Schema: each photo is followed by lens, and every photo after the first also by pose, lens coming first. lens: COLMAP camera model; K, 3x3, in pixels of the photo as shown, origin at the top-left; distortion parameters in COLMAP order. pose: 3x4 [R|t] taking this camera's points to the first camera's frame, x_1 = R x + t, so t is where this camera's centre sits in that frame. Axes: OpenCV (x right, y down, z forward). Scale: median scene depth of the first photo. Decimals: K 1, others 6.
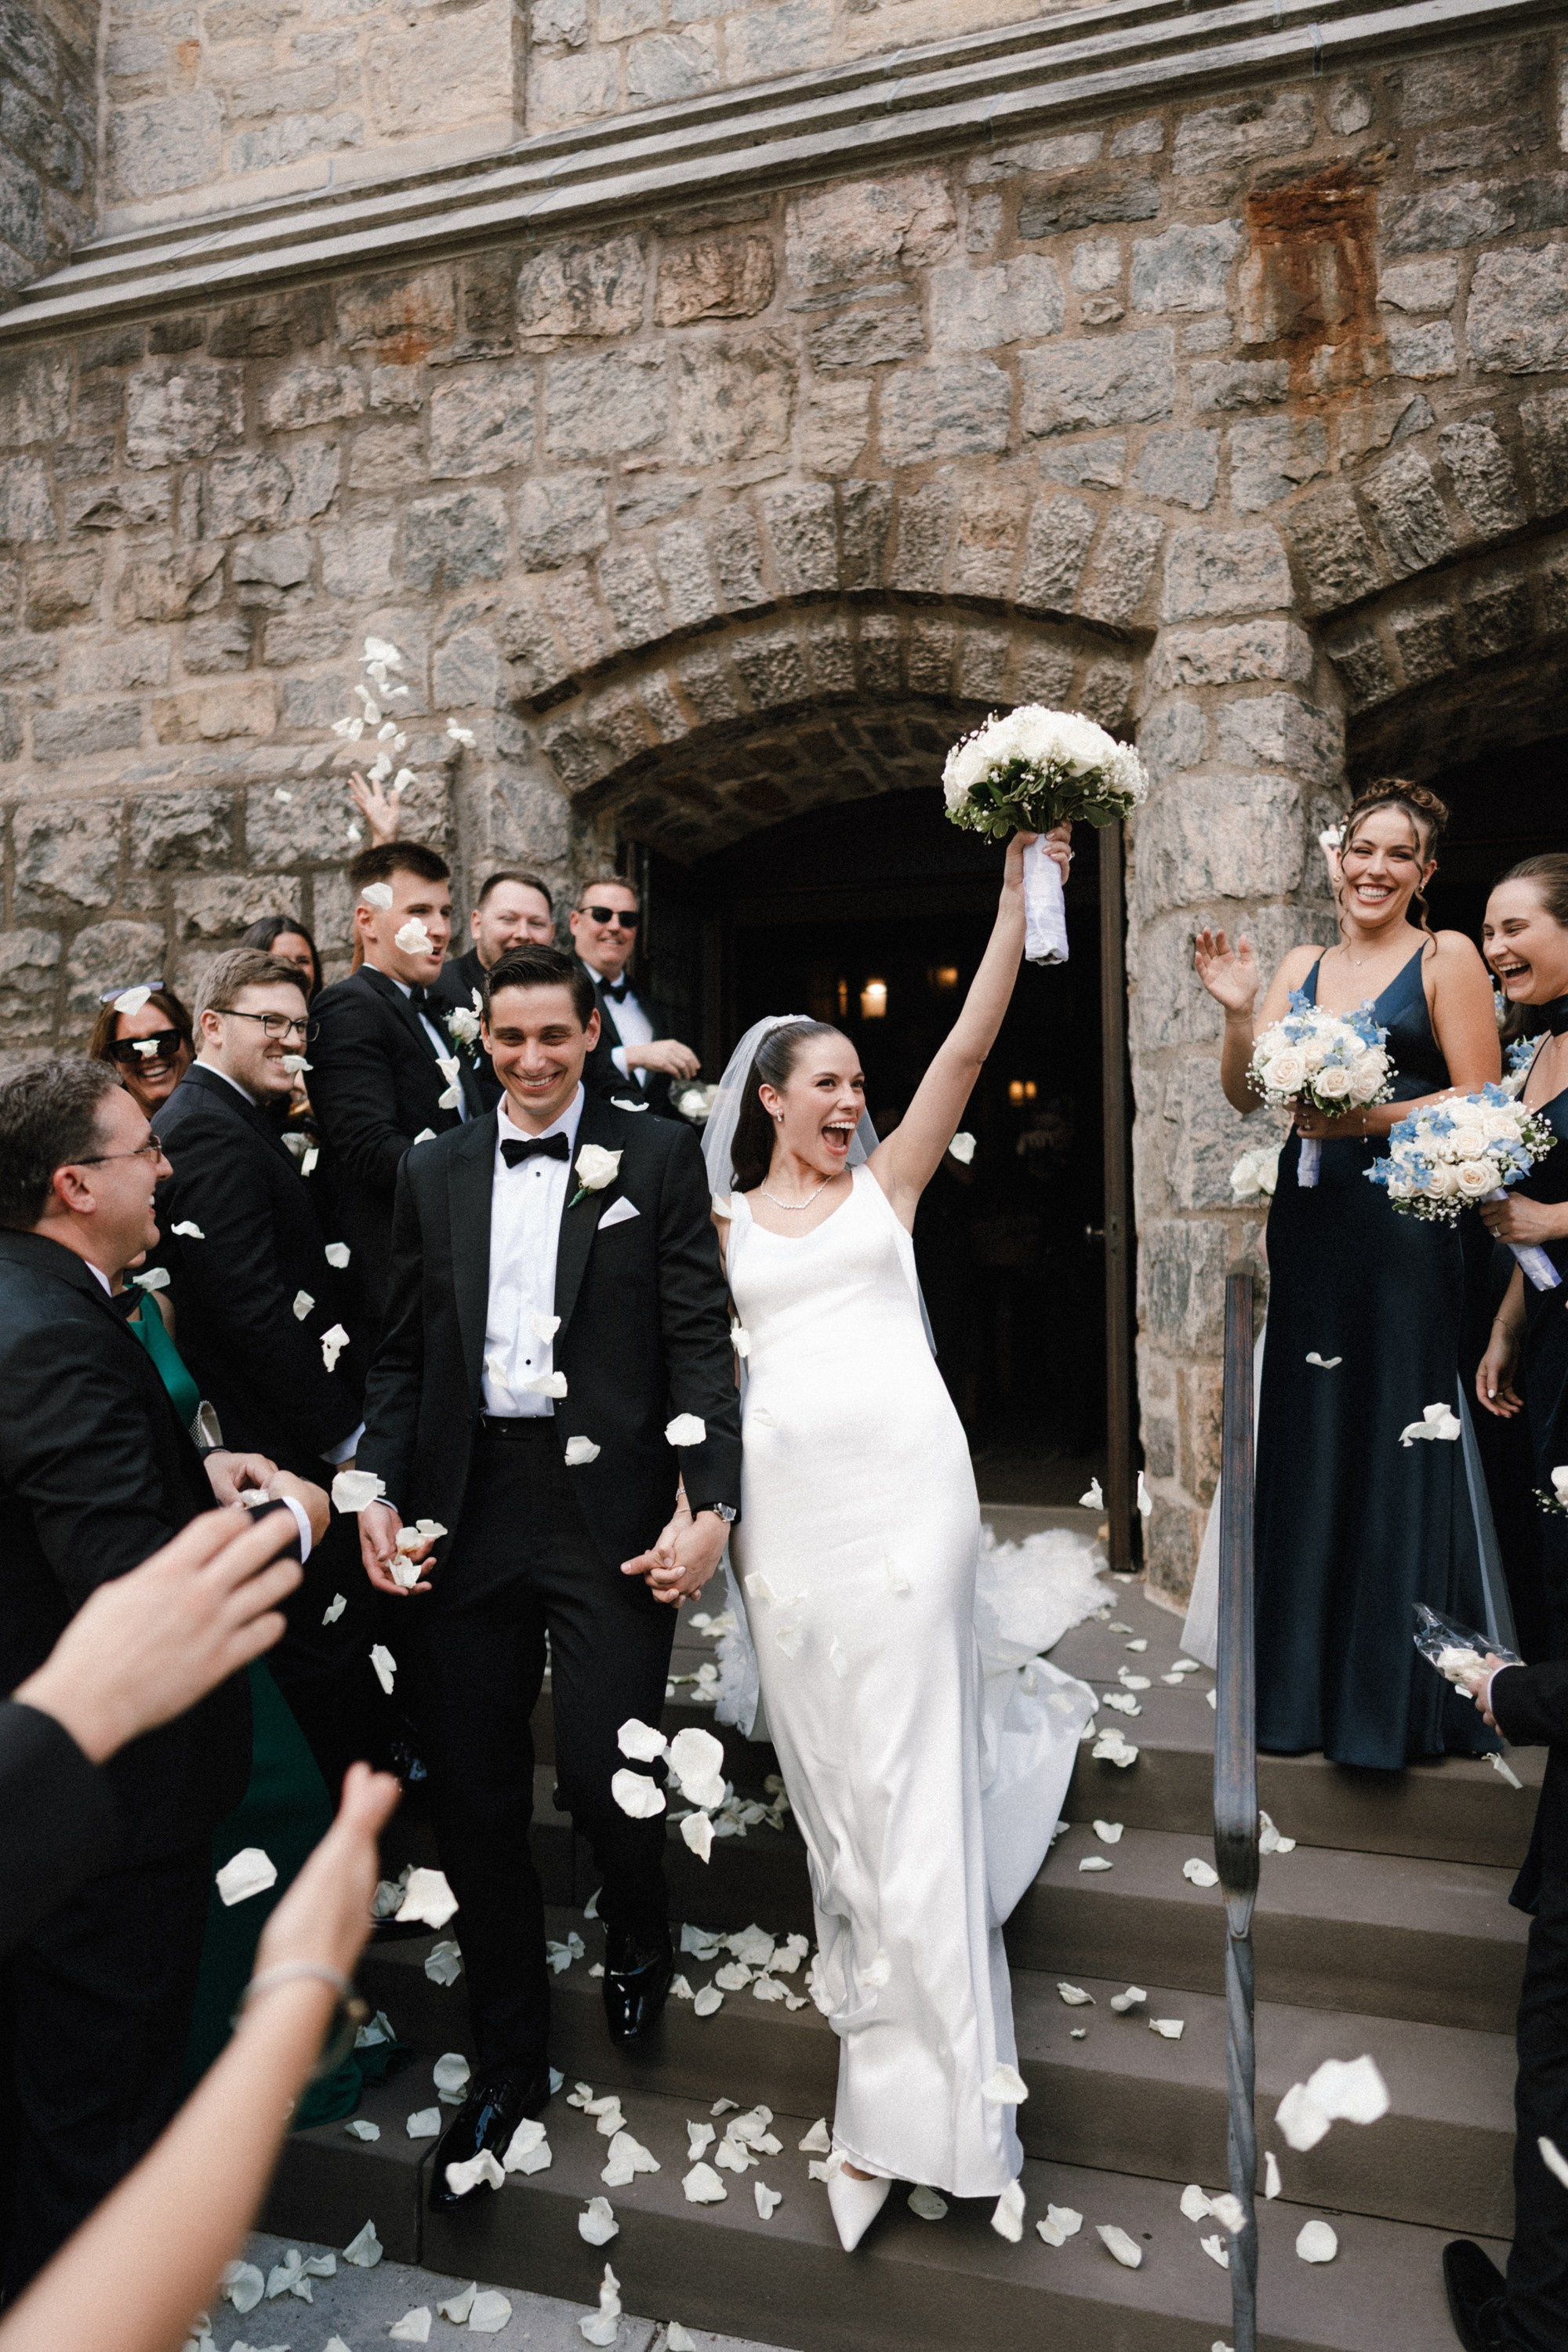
lens RADIAL K [[1546.0, 0, 784.0], [0, 1546.0, 1164.1], [0, 0, 1]] dist [-0.003530, 0.003074]
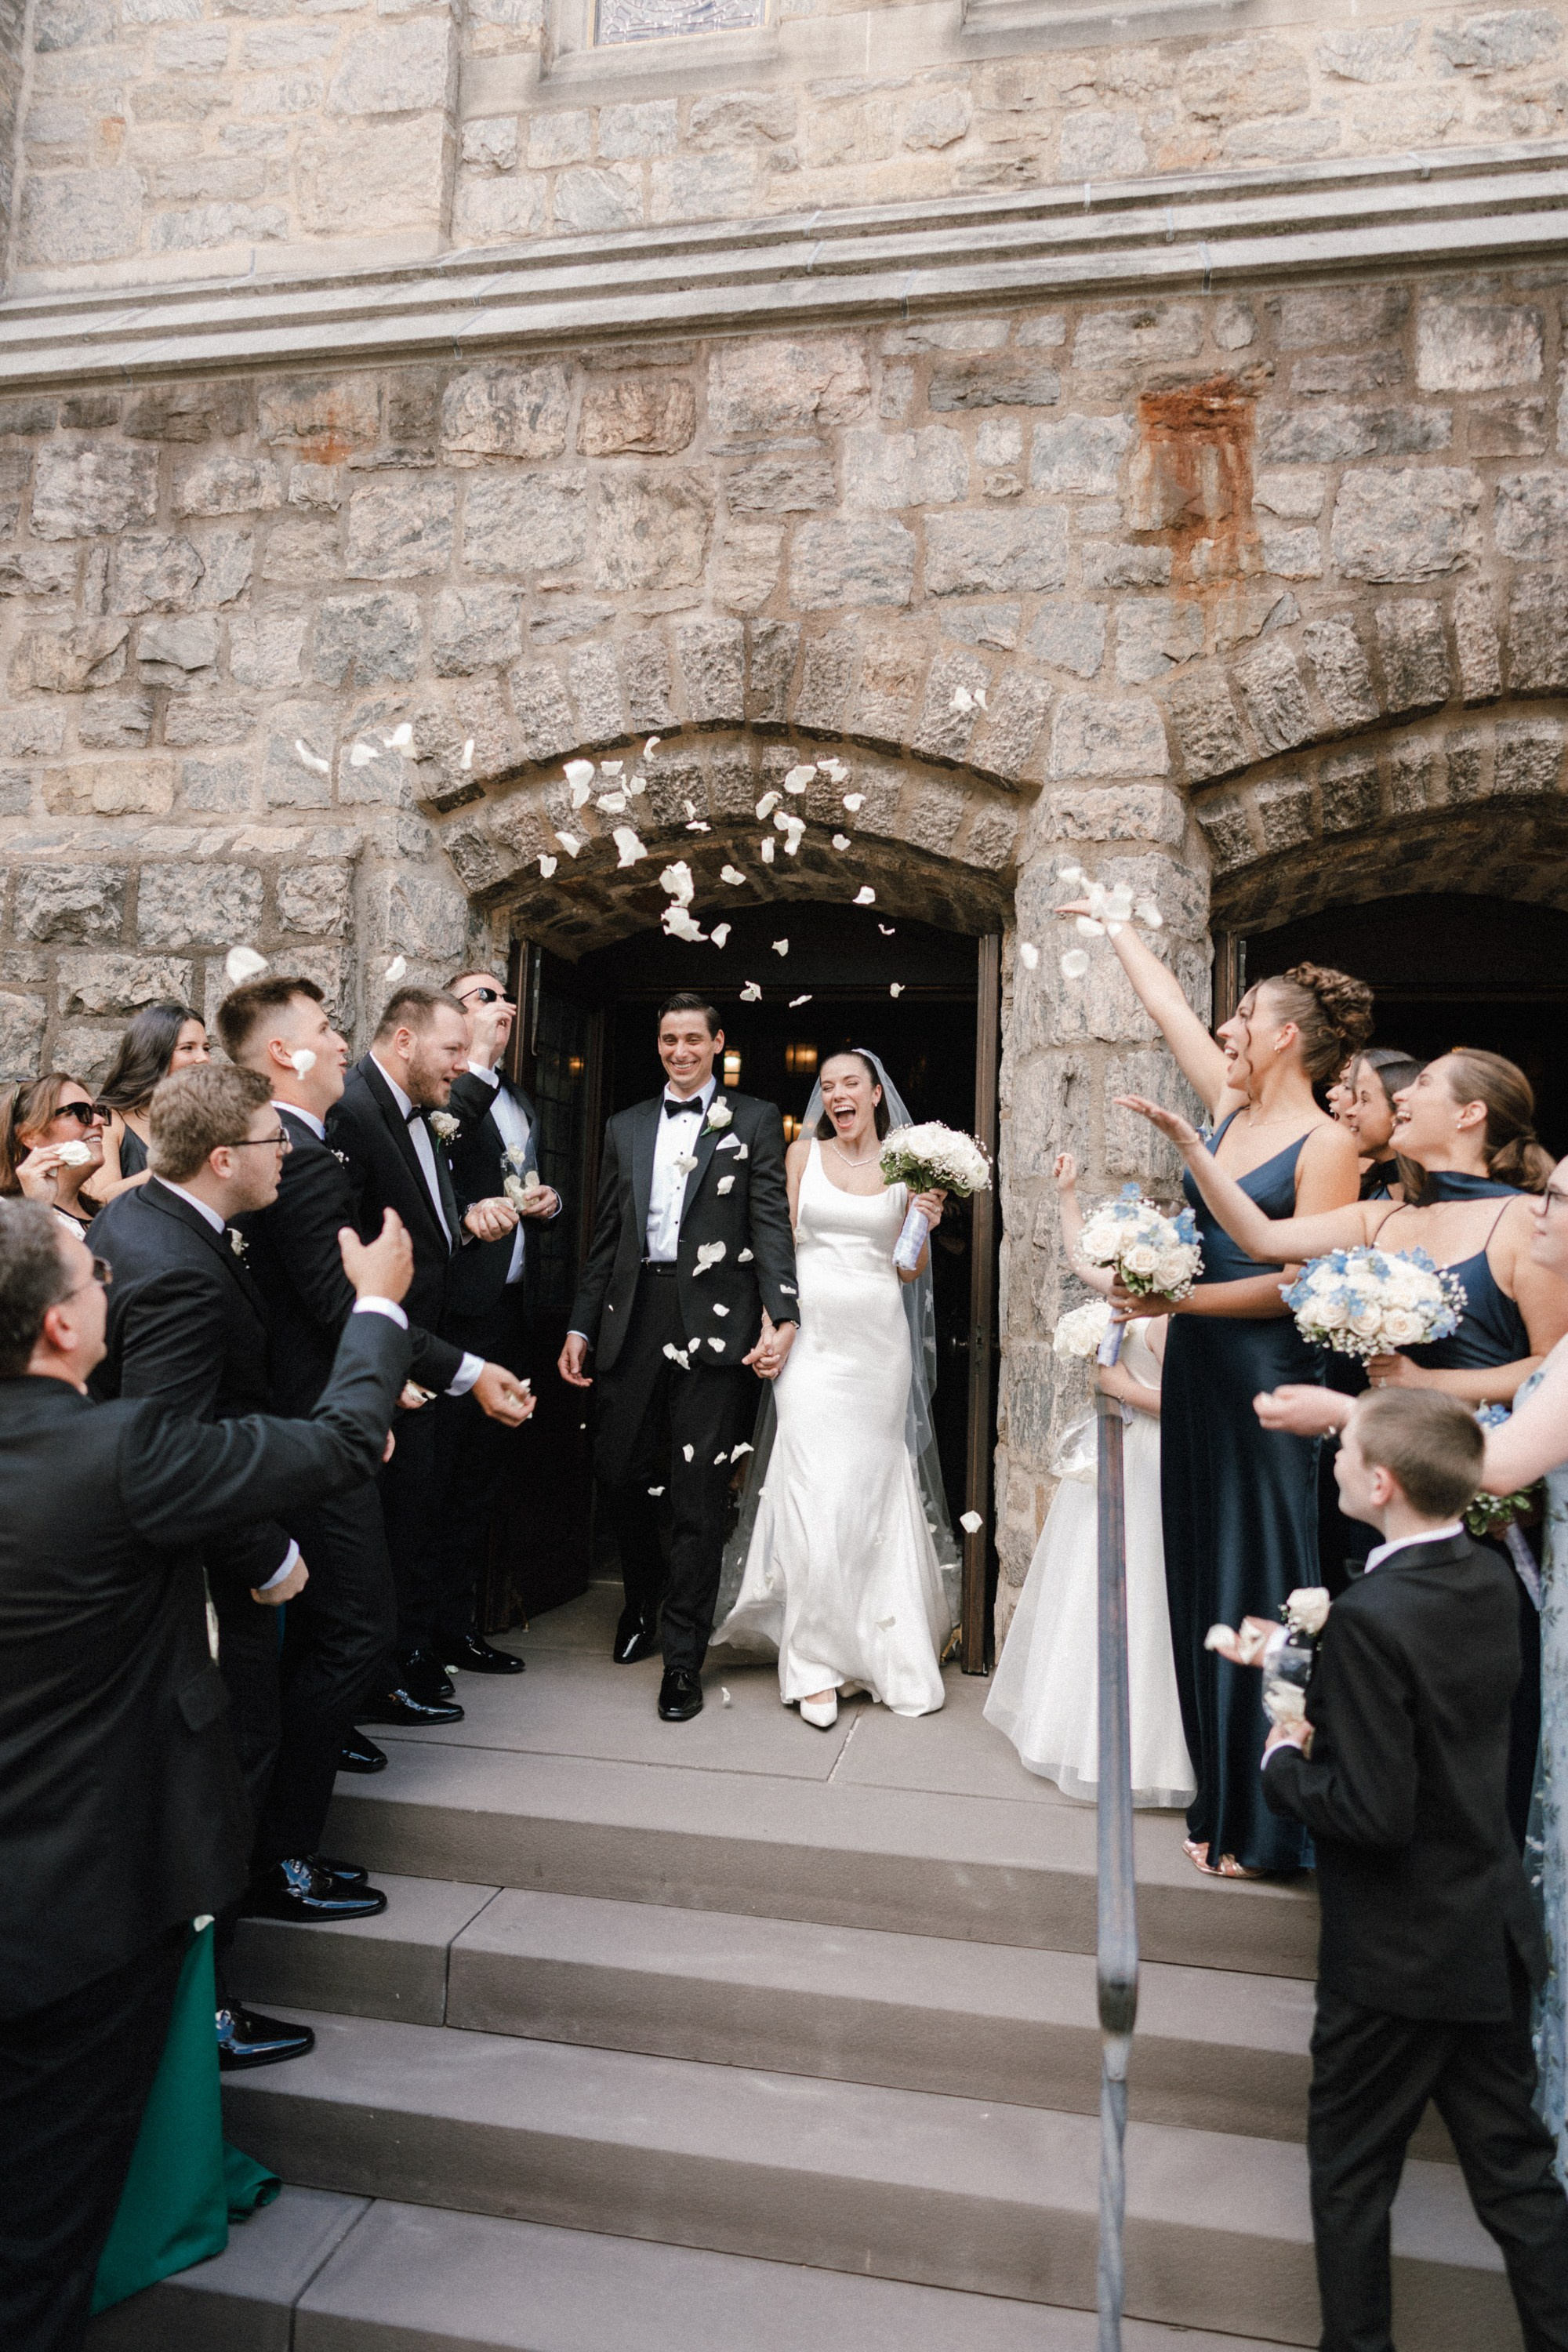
lens RADIAL K [[1546.0, 0, 774.1], [0, 1546.0, 1166.1], [0, 0, 1]] dist [-0.003530, 0.003074]
pose [[0.993889, 0.046260, 0.100226, -0.033952], [-0.042685, 0.998383, -0.037532, -0.032226], [-0.101800, 0.033024, 0.994257, -0.028459]]
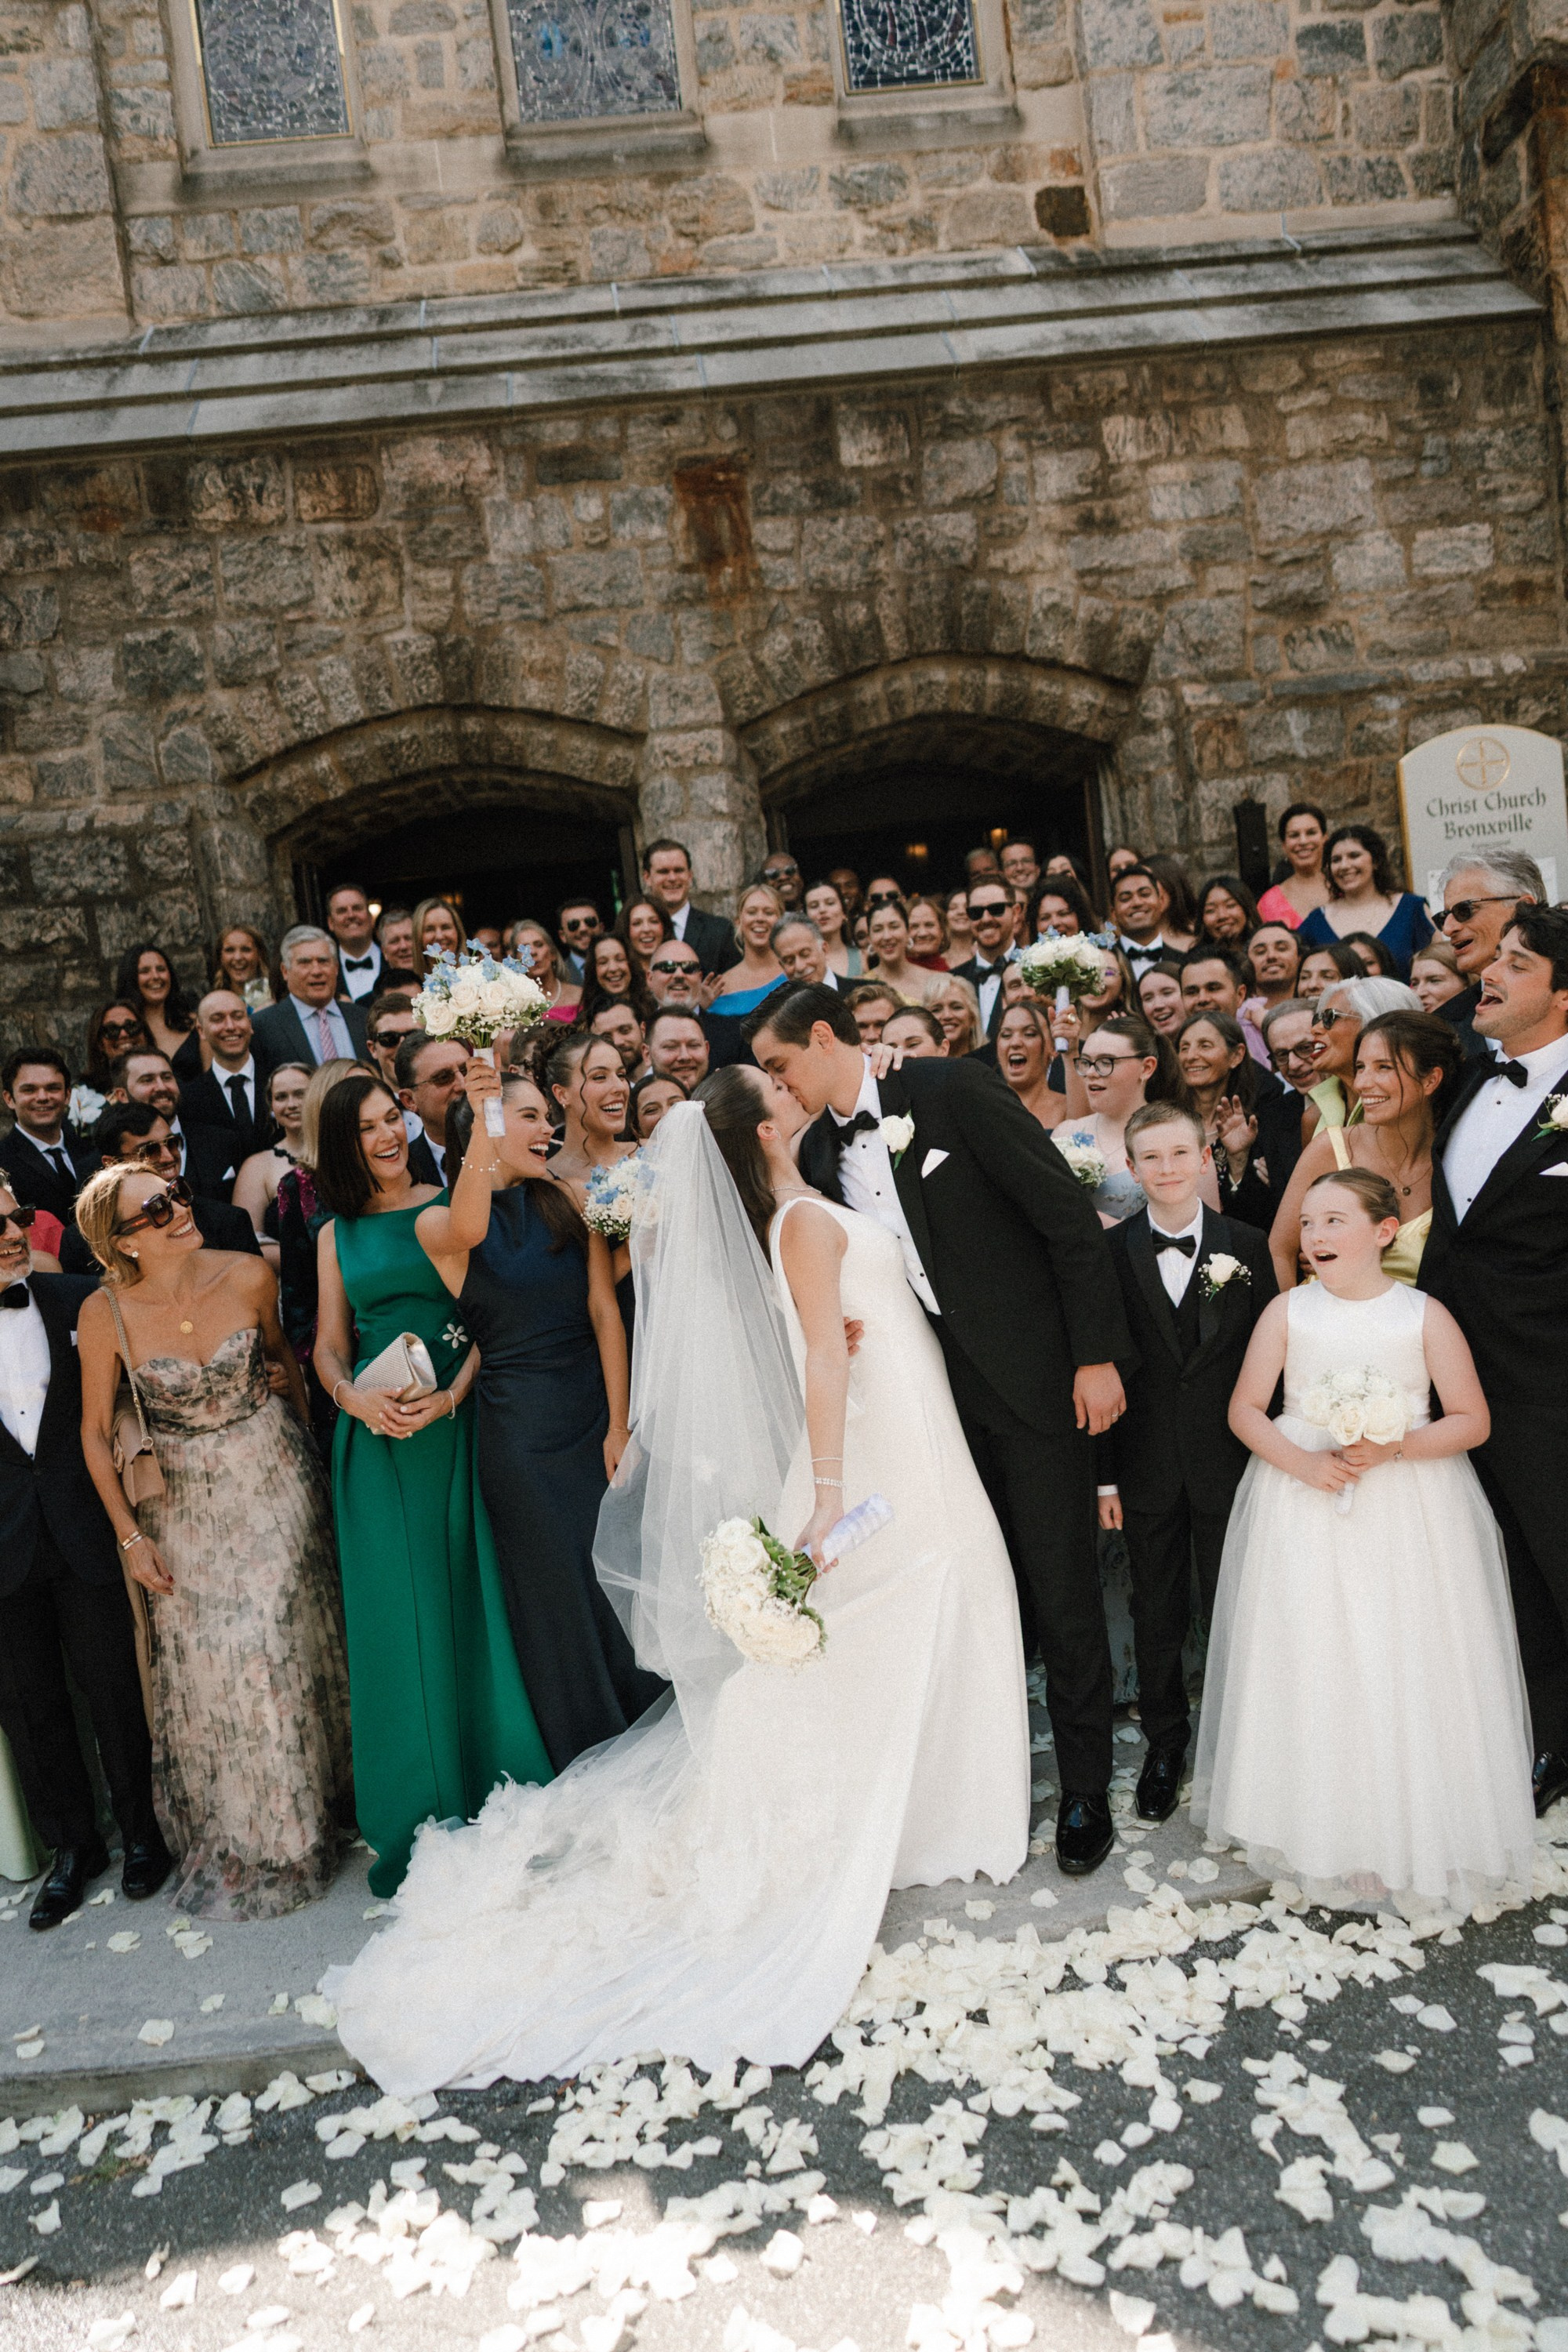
lens RADIAL K [[1546.0, 0, 783.1], [0, 1546.0, 1180.6], [0, 0, 1]] dist [-0.003530, 0.003074]
pose [[0.932991, -0.128279, 0.336261, -0.228412], [0.096802, 0.989336, 0.108831, -0.028823], [-0.346636, -0.068987, 0.935459, -0.603395]]
